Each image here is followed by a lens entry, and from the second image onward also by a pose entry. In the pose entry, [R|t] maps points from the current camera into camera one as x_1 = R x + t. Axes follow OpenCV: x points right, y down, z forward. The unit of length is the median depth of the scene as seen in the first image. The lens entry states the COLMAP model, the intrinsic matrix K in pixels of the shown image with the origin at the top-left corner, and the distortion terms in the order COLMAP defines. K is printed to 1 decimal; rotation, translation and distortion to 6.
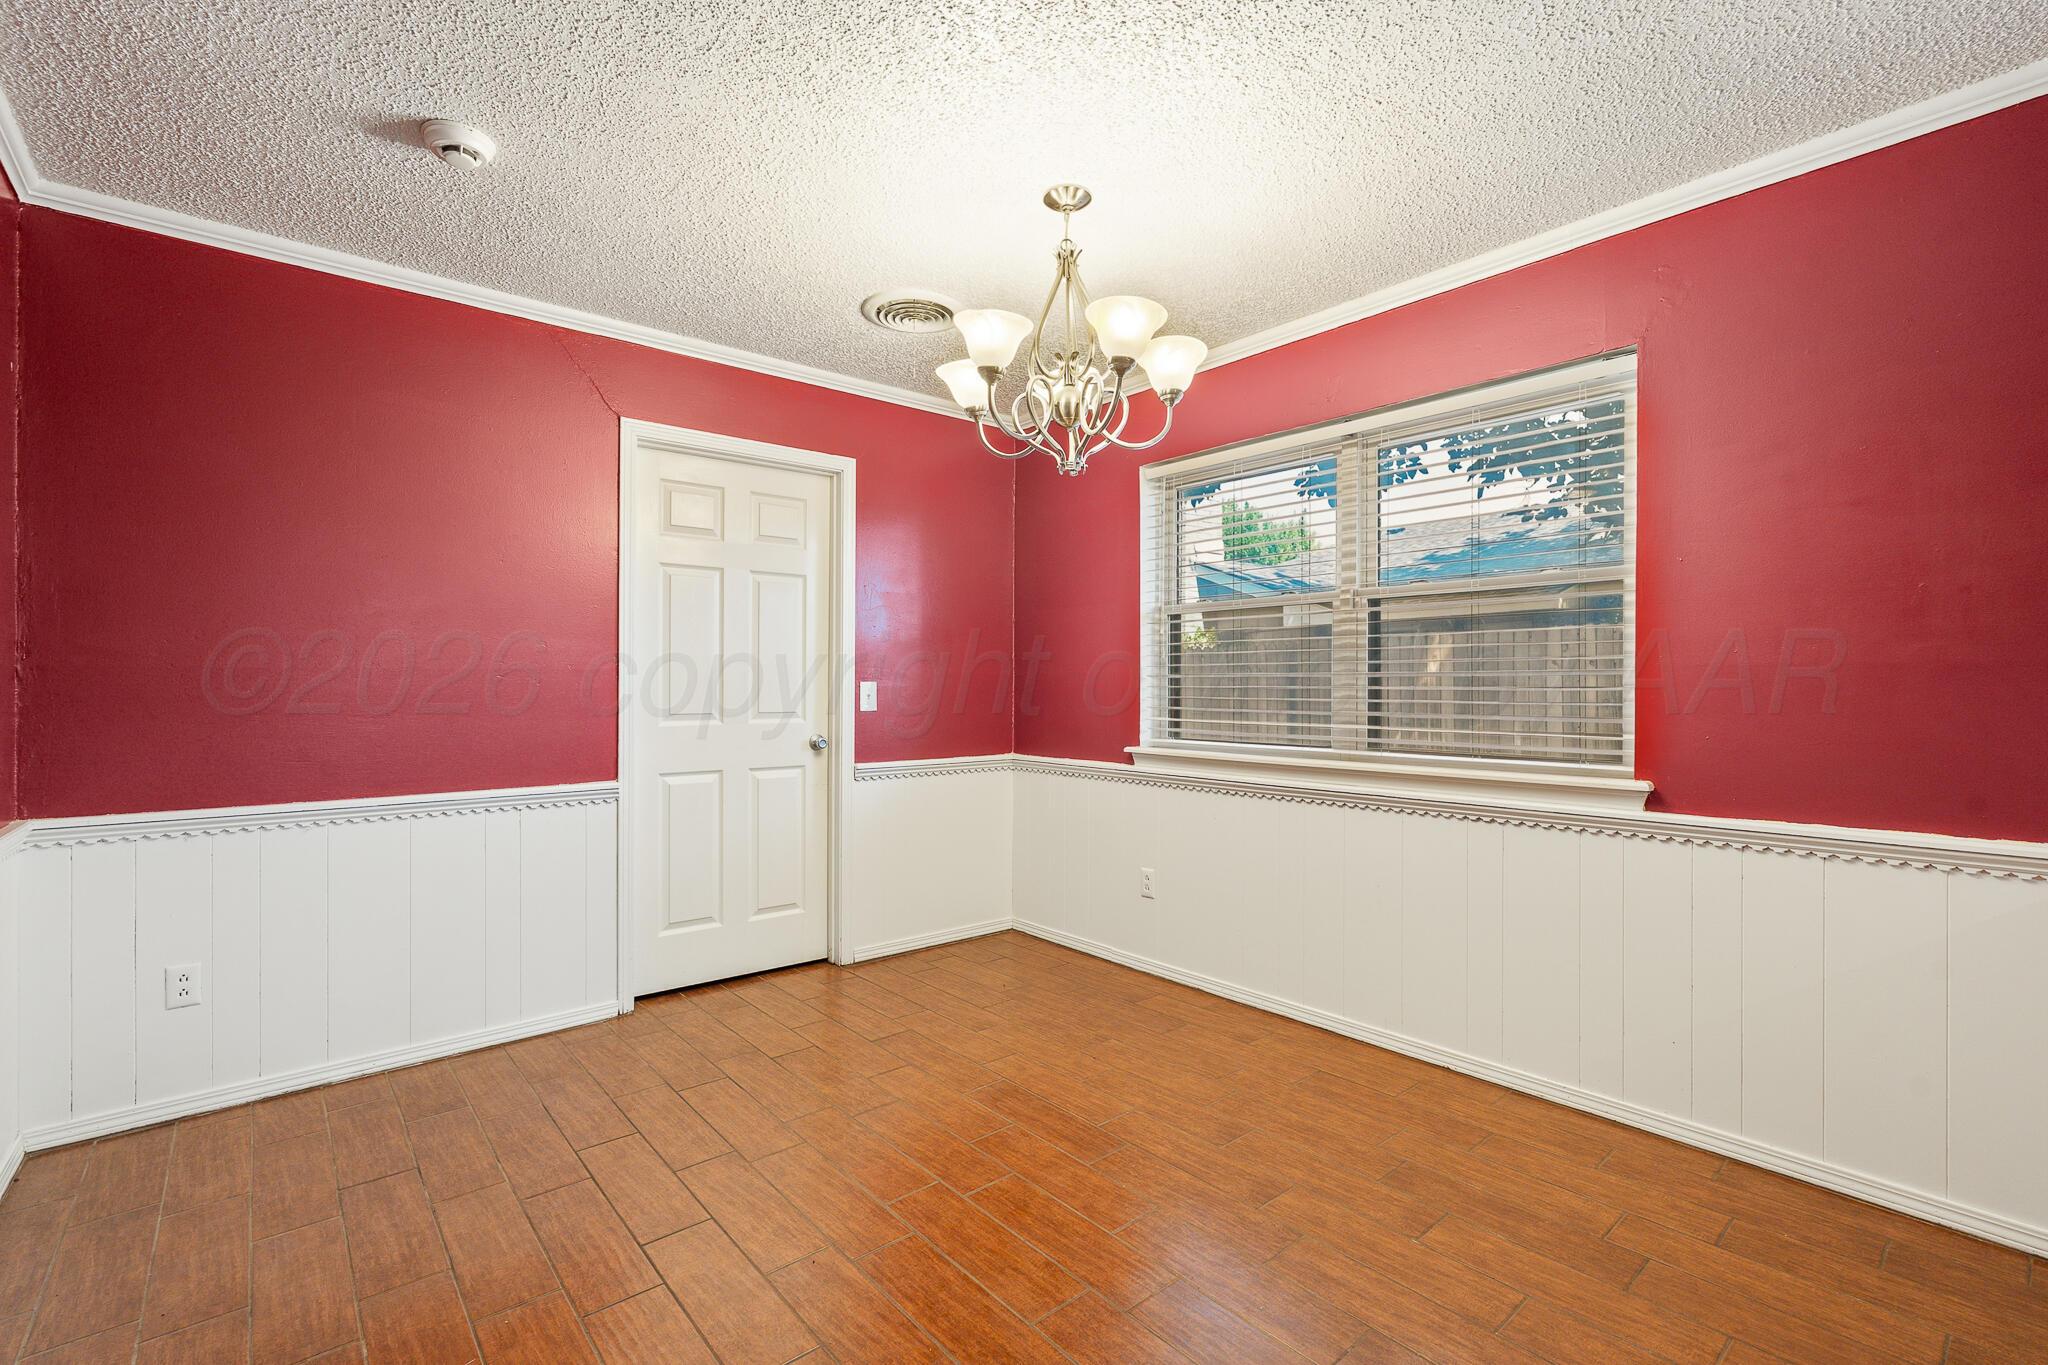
lens RADIAL K [[911.1, 0, 1054.3], [0, 911.1, 685.6], [0, 0, 1]] dist [-0.009305, 0.001763]
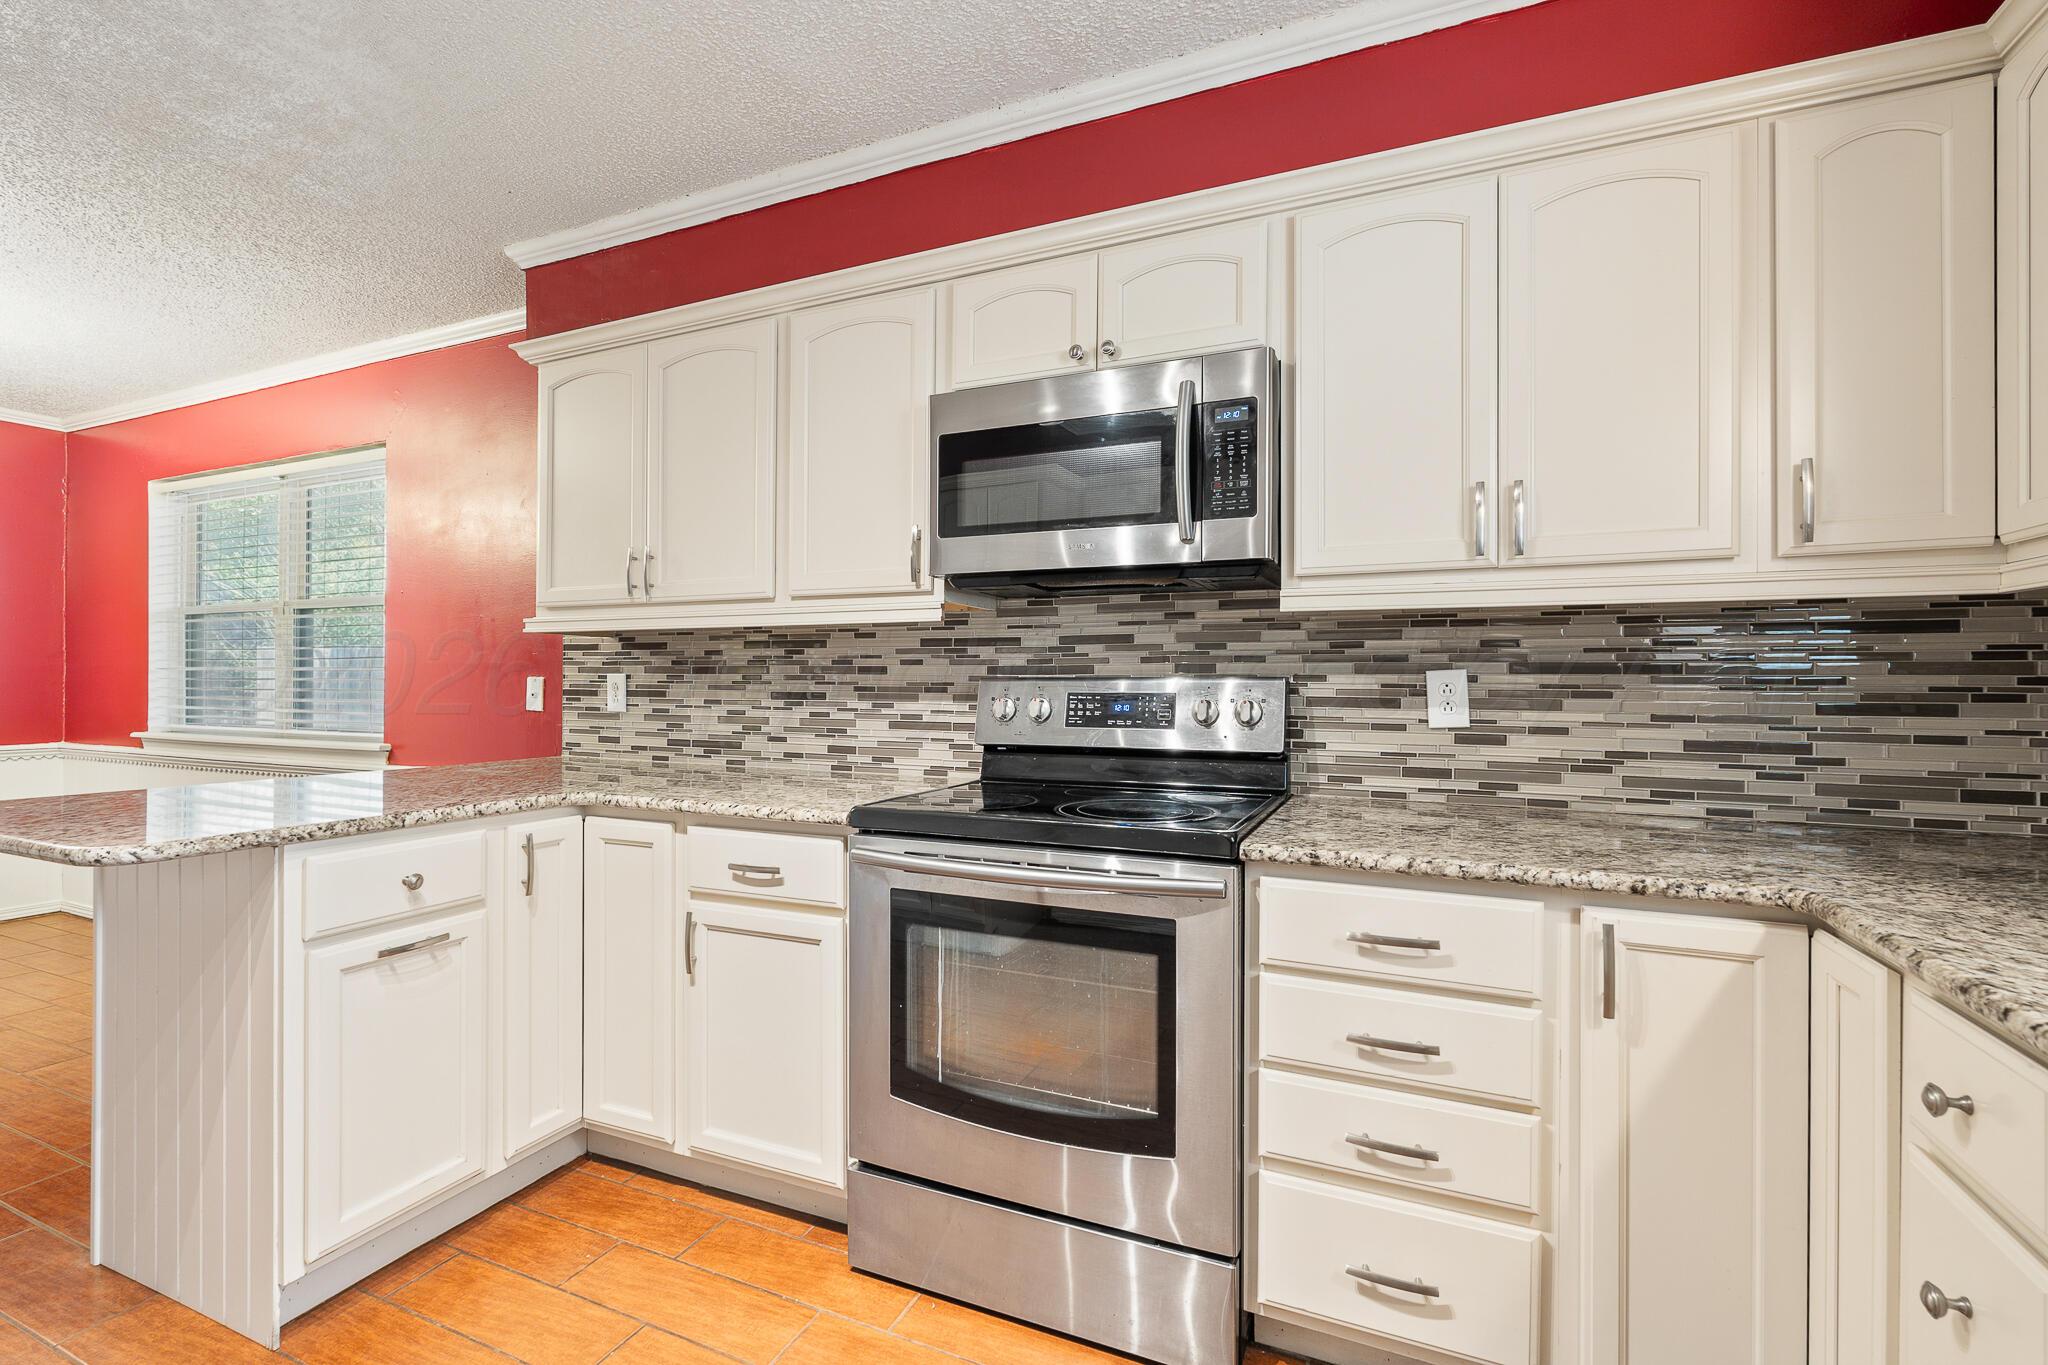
lens RADIAL K [[911.1, 0, 1020.7], [0, 911.1, 685.1], [0, 0, 1]] dist [-0.009305, 0.001763]
pose [[0.903590, -0.000061, 0.428398, 0.583975], [-0.002263, 0.999985, 0.004915, 0.001958], [-0.428392, -0.005411, 0.903577, -0.456869]]
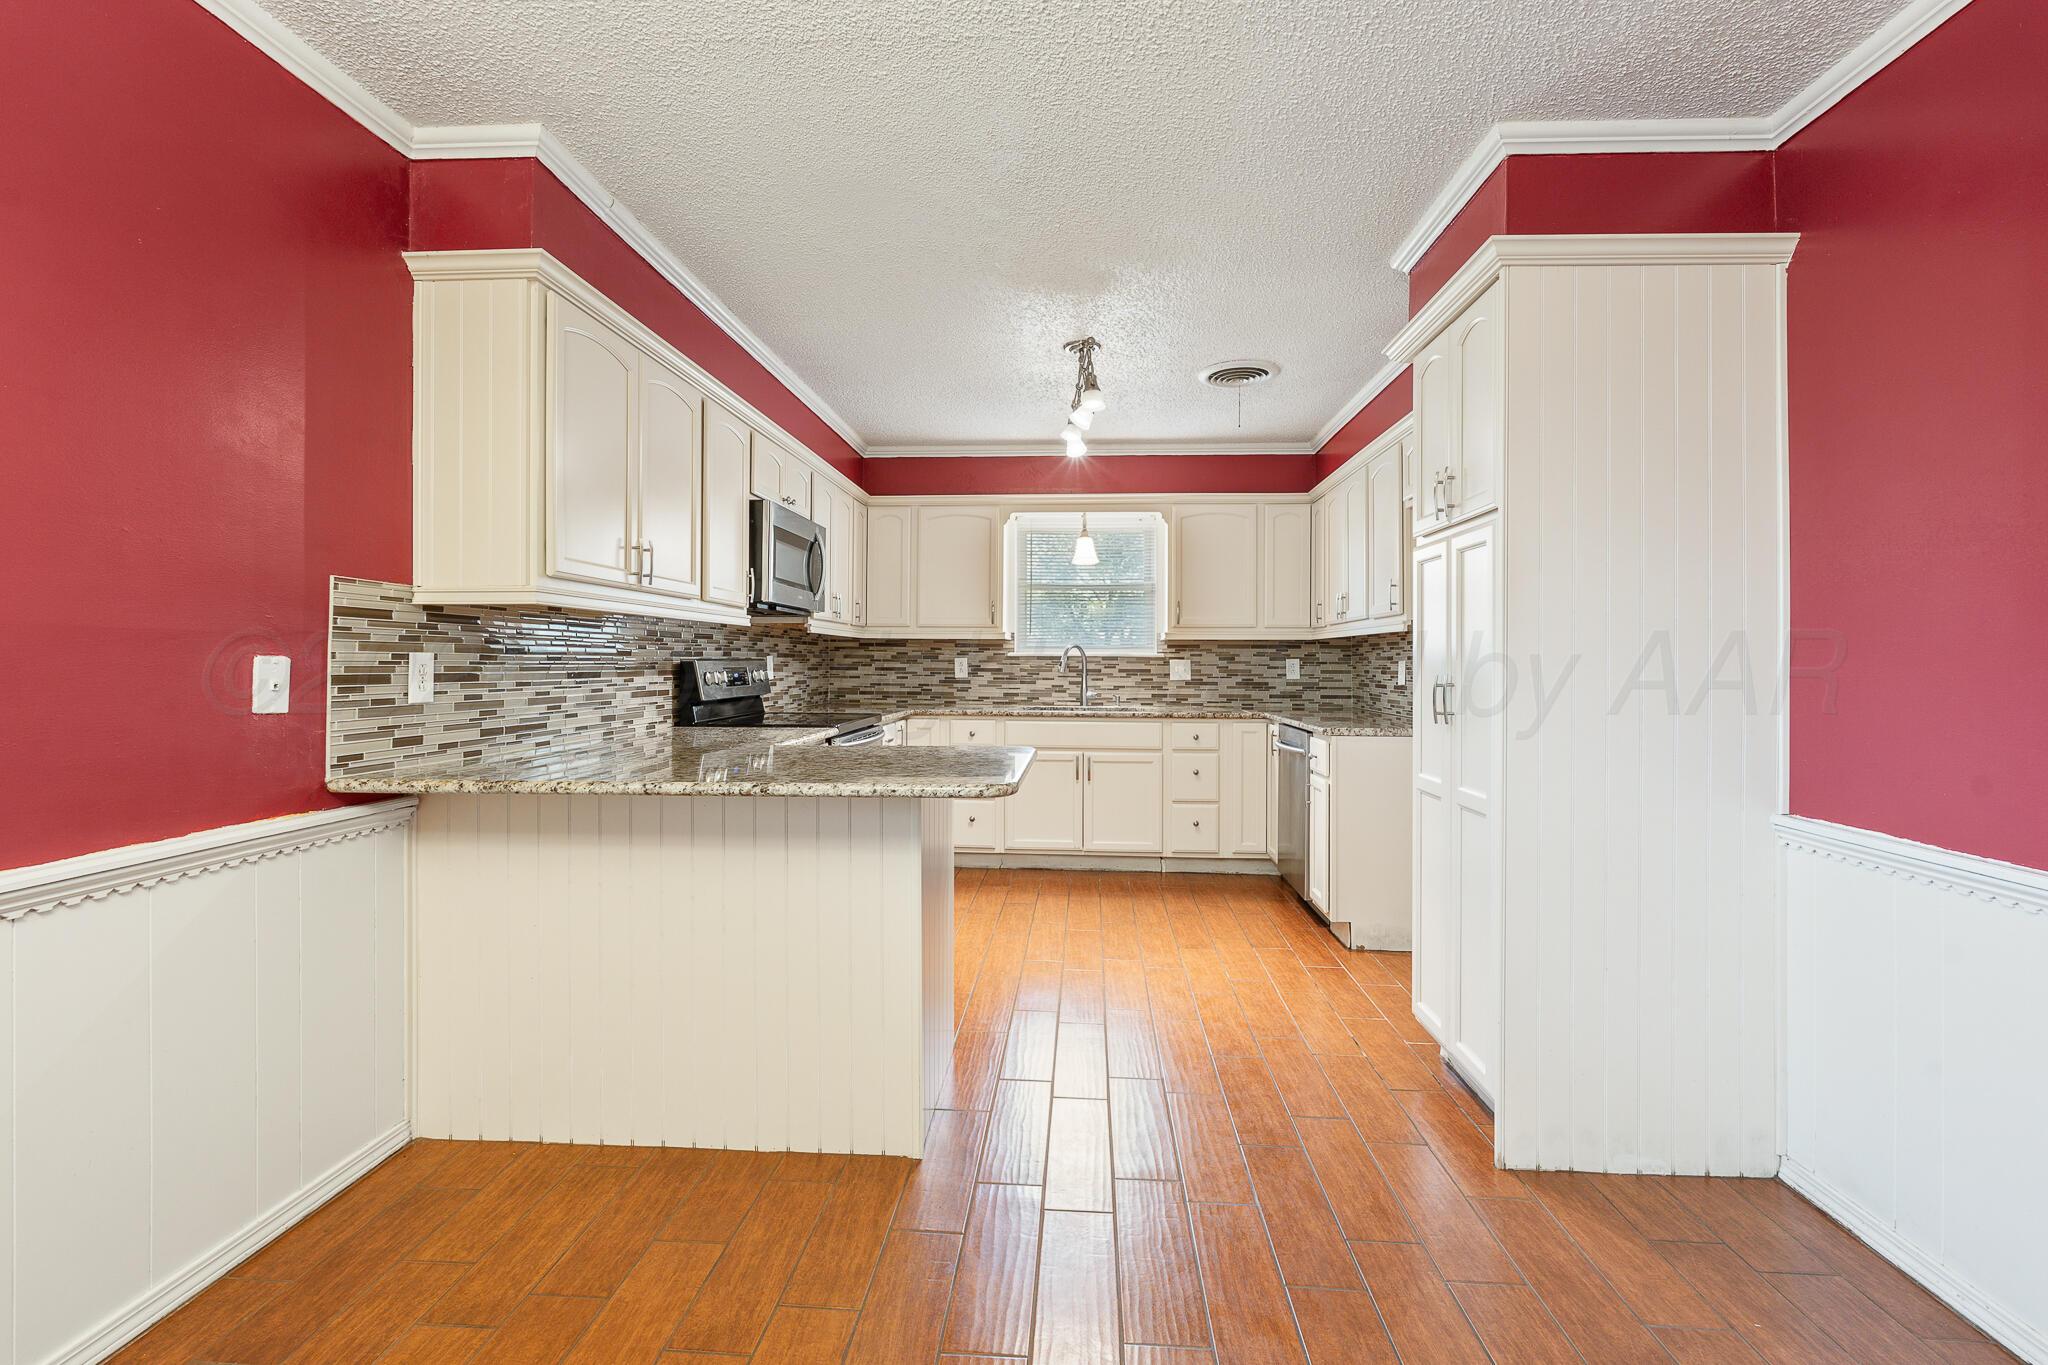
lens RADIAL K [[911.1, 0, 1033.7], [0, 911.1, 672.0], [0, 0, 1]] dist [-0.009305, 0.001763]
pose [[-0.723870, -0.010139, 0.689862, -0.067595], [-0.003256, 0.999931, 0.011280, 0.001497], [-0.689929, 0.005919, -0.723853, 0.515077]]
